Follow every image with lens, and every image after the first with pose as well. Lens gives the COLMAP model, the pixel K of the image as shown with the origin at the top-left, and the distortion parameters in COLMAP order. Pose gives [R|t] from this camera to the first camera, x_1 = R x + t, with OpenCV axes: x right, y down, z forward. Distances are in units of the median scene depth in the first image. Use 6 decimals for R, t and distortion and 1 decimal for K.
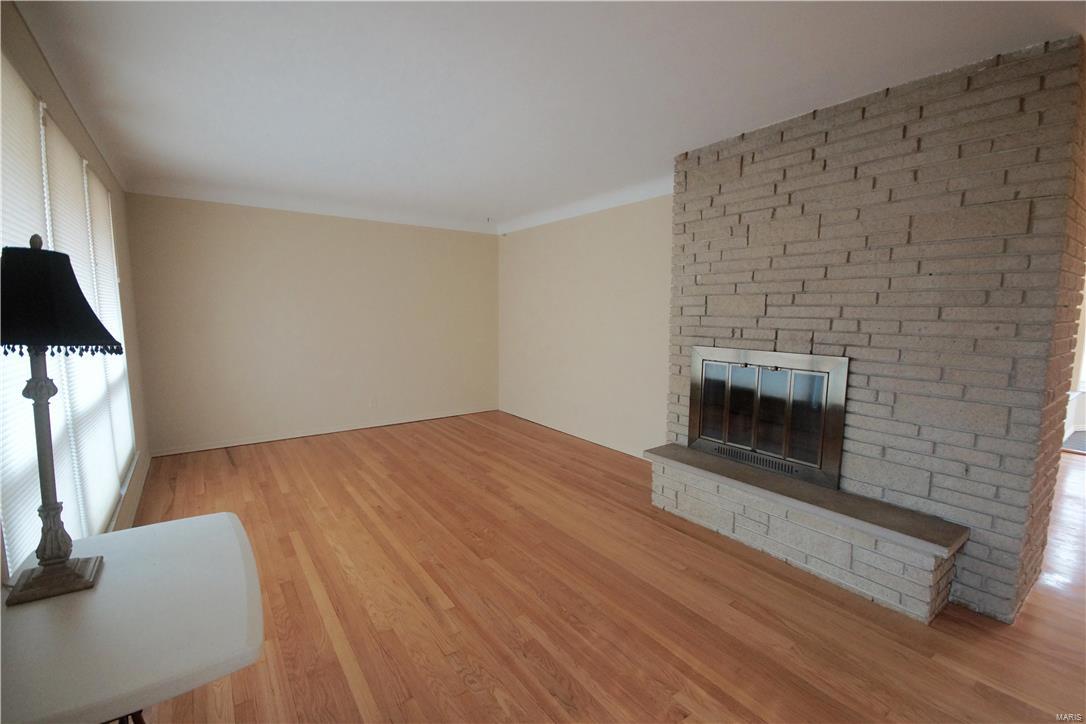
lens RADIAL K [[477.1, 0, 537.8], [0, 477.1, 366.4], [0, 0, 1]] dist [-0.007392, -0.003835]
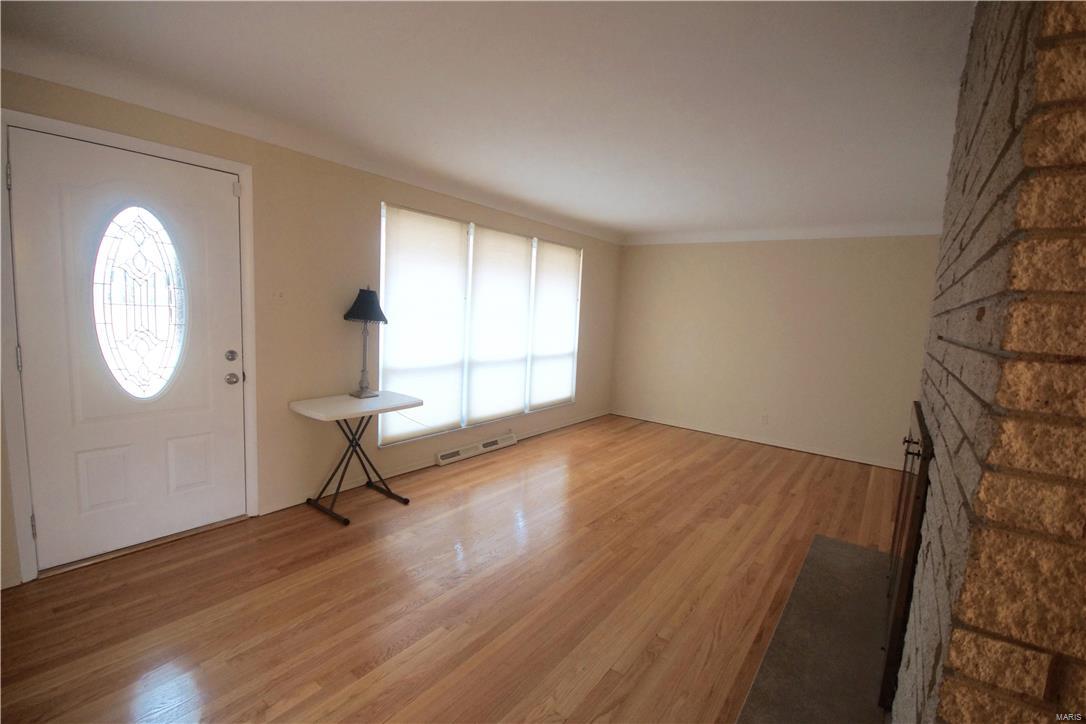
lens RADIAL K [[477.1, 0, 534.3], [0, 477.1, 366.4], [0, 0, 1]] dist [-0.007392, -0.003835]
pose [[0.291553, 0.126097, -0.948207, 0.788679], [-0.165309, 0.983000, 0.079895, -0.059943], [0.942162, 0.133453, 0.307441, 0.369894]]
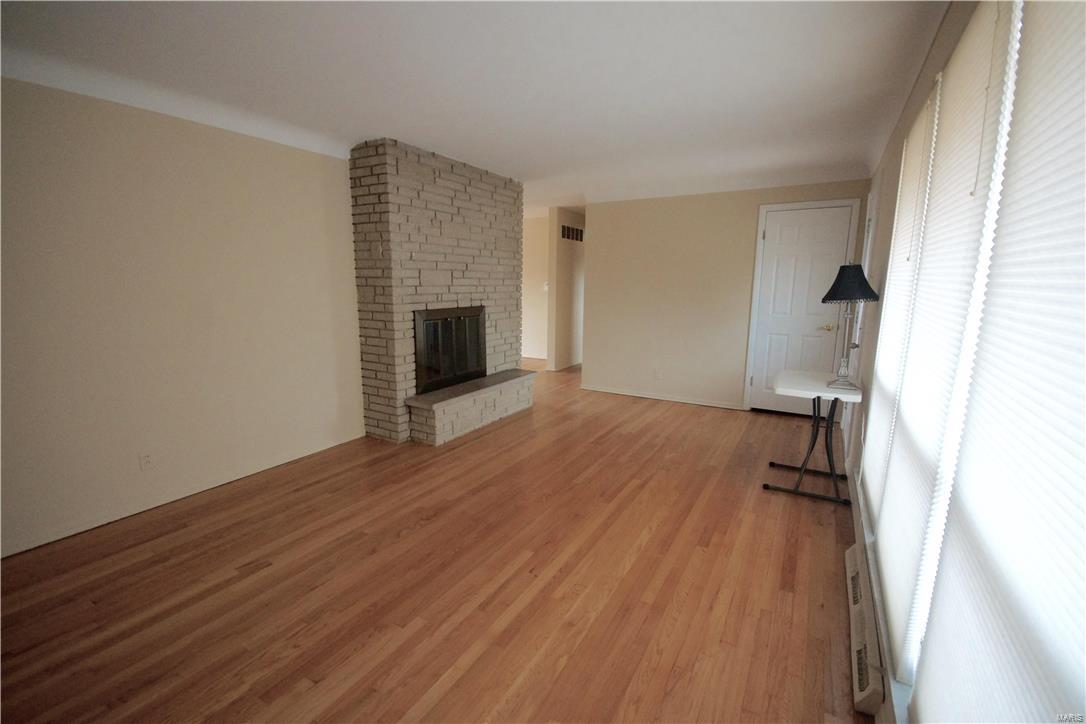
lens RADIAL K [[477.1, 0, 545.3], [0, 477.1, 360.6], [0, 0, 1]] dist [-0.007392, -0.003835]
pose [[-0.420943, -0.159947, 0.892874, -0.957333], [0.097318, 0.970686, 0.219766, -0.162131], [-0.901852, 0.179402, -0.393038, 1.257157]]
